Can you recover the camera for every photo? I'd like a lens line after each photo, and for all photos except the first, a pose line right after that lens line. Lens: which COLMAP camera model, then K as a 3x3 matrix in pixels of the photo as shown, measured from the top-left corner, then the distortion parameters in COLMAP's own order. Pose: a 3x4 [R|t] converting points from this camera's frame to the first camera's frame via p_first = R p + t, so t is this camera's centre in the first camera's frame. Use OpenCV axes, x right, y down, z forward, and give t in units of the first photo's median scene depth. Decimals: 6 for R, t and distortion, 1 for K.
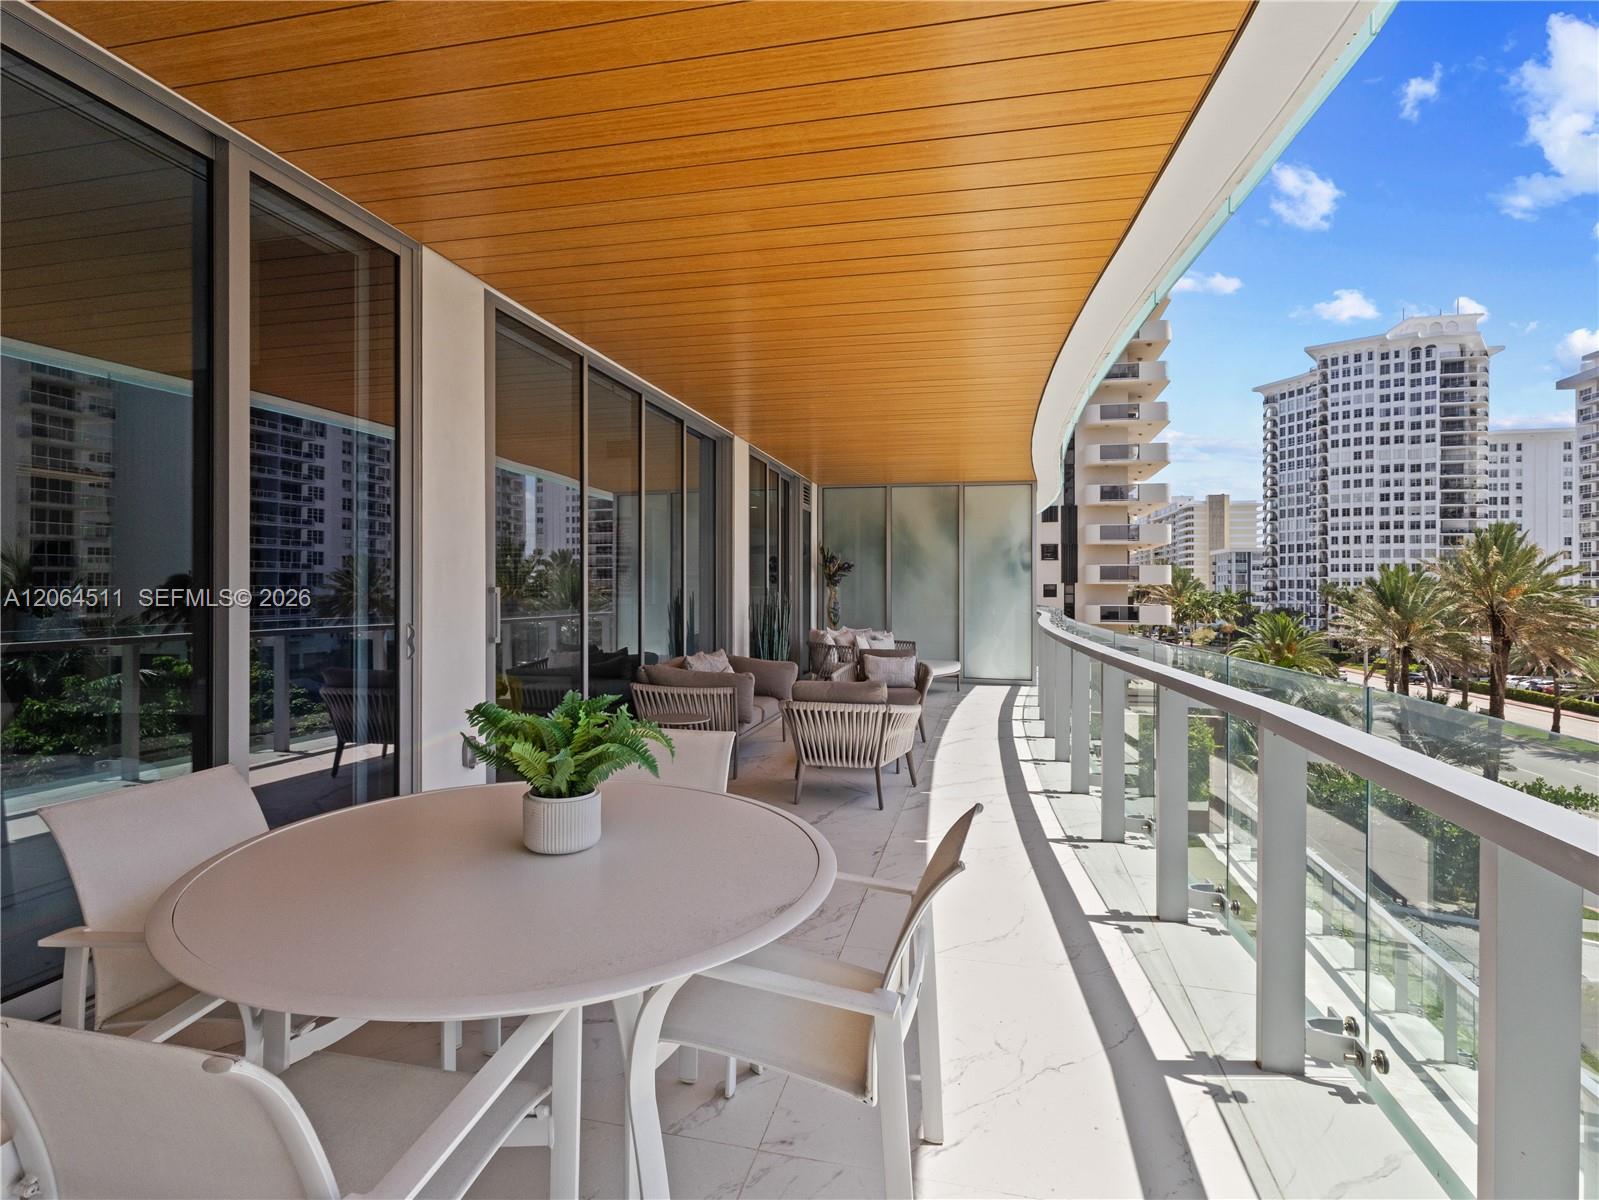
lens RADIAL K [[861.0, 0, 799.5], [0, 861.0, 600.0], [0, 0, 1]] dist [-0.000252, 0.000670]
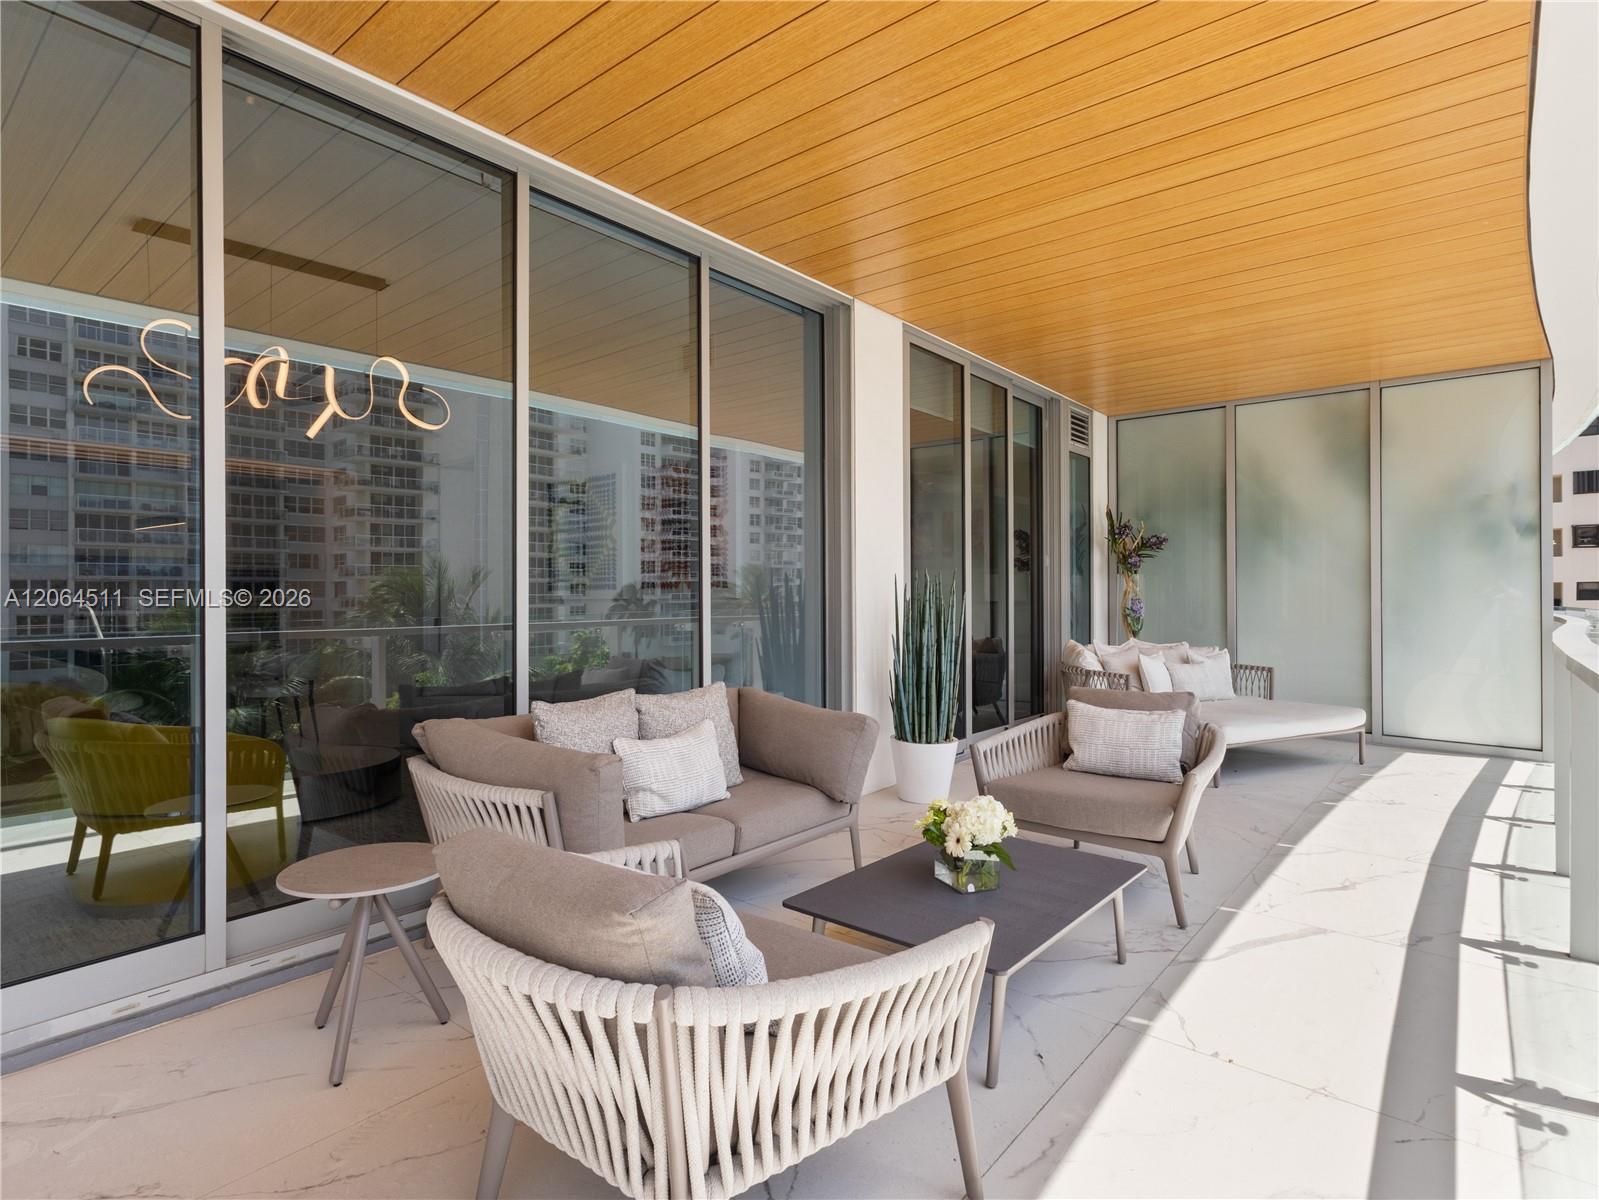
lens RADIAL K [[837.1, 0, 799.5], [0, 837.1, 600.0], [0, 0, 1]] dist [0.000487, 0.001592]
pose [[0.890740, -0.000807, -0.454513, 0.104533], [-0.001910, 0.999983, -0.005519, 0.007510], [0.454510, 0.005784, 0.890723, 0.357451]]
